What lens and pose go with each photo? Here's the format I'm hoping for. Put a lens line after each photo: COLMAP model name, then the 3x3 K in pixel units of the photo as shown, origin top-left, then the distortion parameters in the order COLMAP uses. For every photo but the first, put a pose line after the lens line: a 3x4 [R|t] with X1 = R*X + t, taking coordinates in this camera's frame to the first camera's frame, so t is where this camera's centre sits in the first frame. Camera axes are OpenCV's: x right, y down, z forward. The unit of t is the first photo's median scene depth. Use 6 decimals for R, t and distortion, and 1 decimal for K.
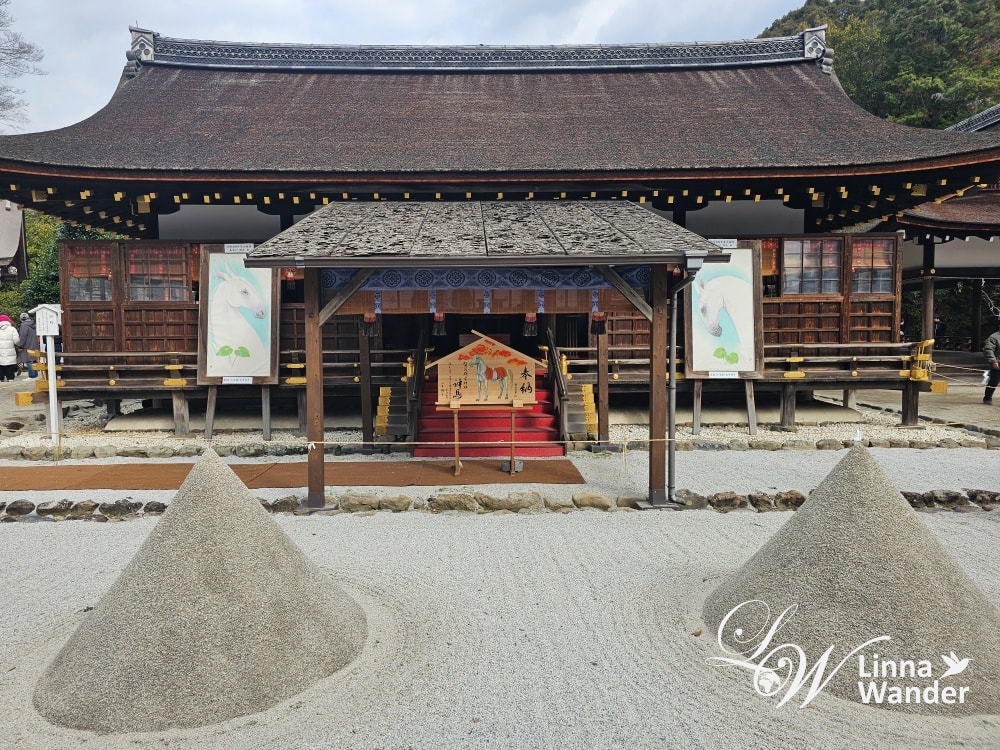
lens RADIAL K [[662.7, 0, 500.0], [0, 662.7, 375.0], [0, 0, 1]] dist [0.049084, -0.049790]
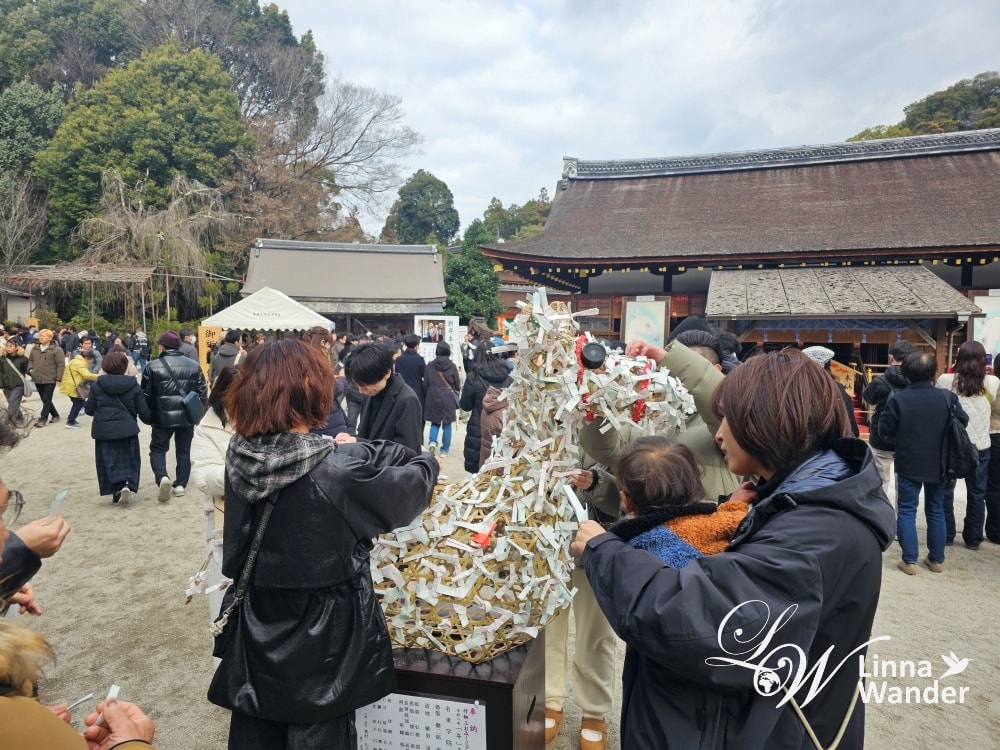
lens RADIAL K [[662.7, 0, 500.0], [0, 662.7, 375.0], [0, 0, 1]] dist [0.049084, -0.049790]
pose [[0.931357, 0.035968, -0.362327, -0.107381], [-0.044937, 0.998856, -0.016355, 0.037007], [0.361325, 0.031514, 0.931907, -0.573611]]
